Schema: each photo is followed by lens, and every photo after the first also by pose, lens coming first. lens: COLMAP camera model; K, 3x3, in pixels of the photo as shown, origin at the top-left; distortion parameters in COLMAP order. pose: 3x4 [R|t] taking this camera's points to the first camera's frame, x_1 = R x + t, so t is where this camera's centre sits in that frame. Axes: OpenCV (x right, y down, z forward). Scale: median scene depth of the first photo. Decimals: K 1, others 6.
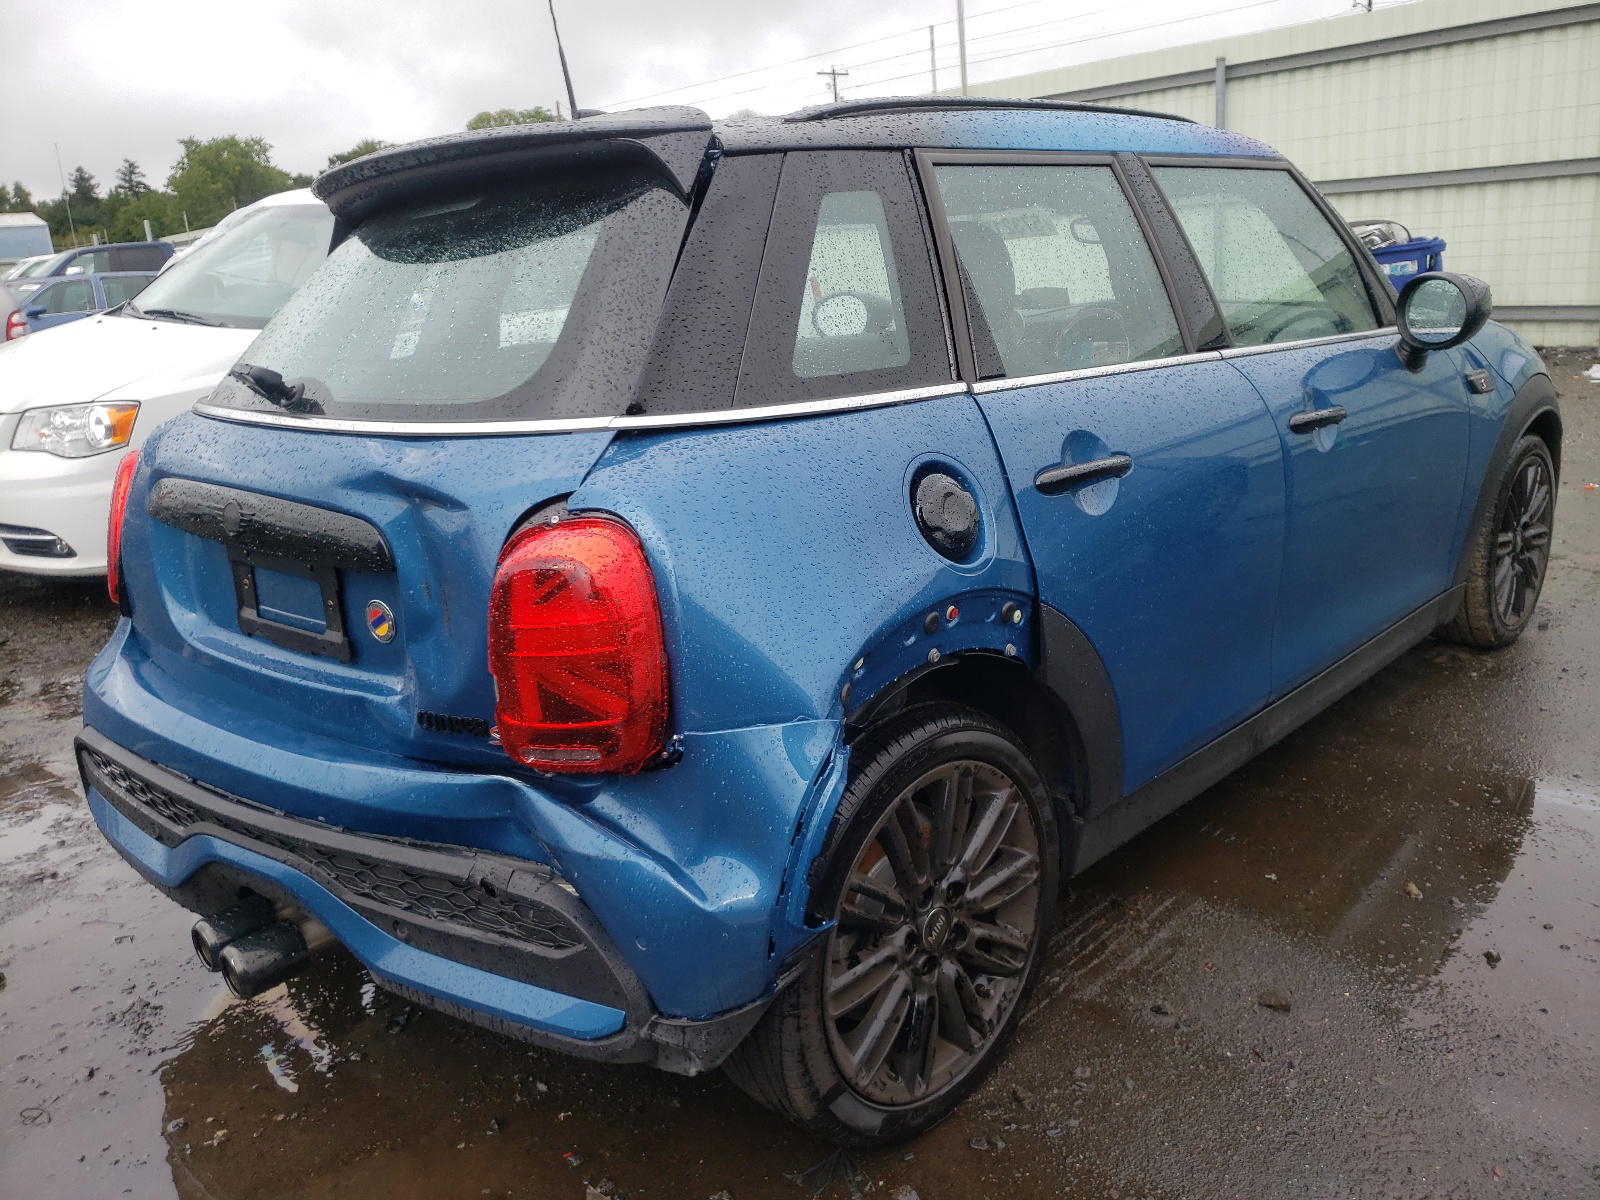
lens RADIAL K [[1567.8, 0, 800.0], [0, 1567.8, 593.1], [0, 0, 1]] dist [0.023953, 0.018878]
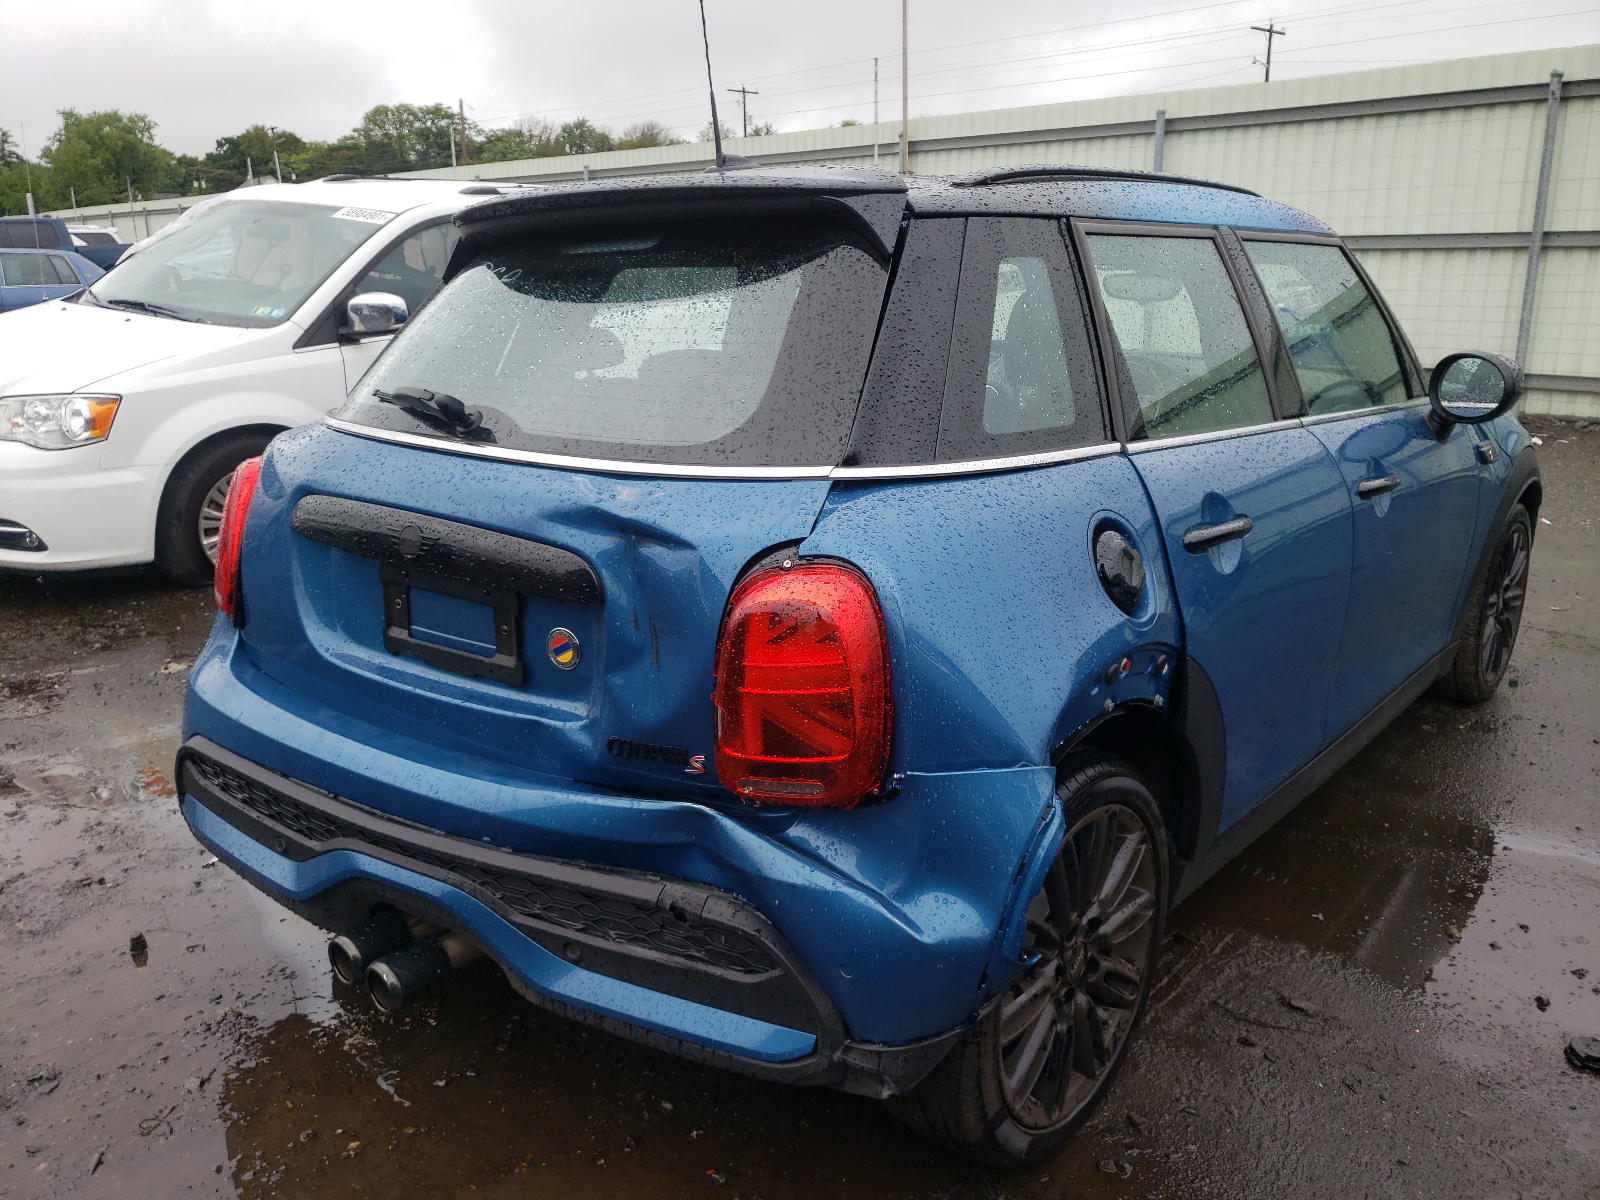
lens RADIAL K [[1569.8, 0, 799.7], [0, 1569.8, 605.6], [0, 0, 1]] dist [0.031592, -0.004260]
pose [[0.995566, 0.042418, 0.083959, -0.186849], [-0.042238, 0.999100, -0.003928, -0.012172], [-0.084050, 0.000364, 0.996461, -0.034416]]
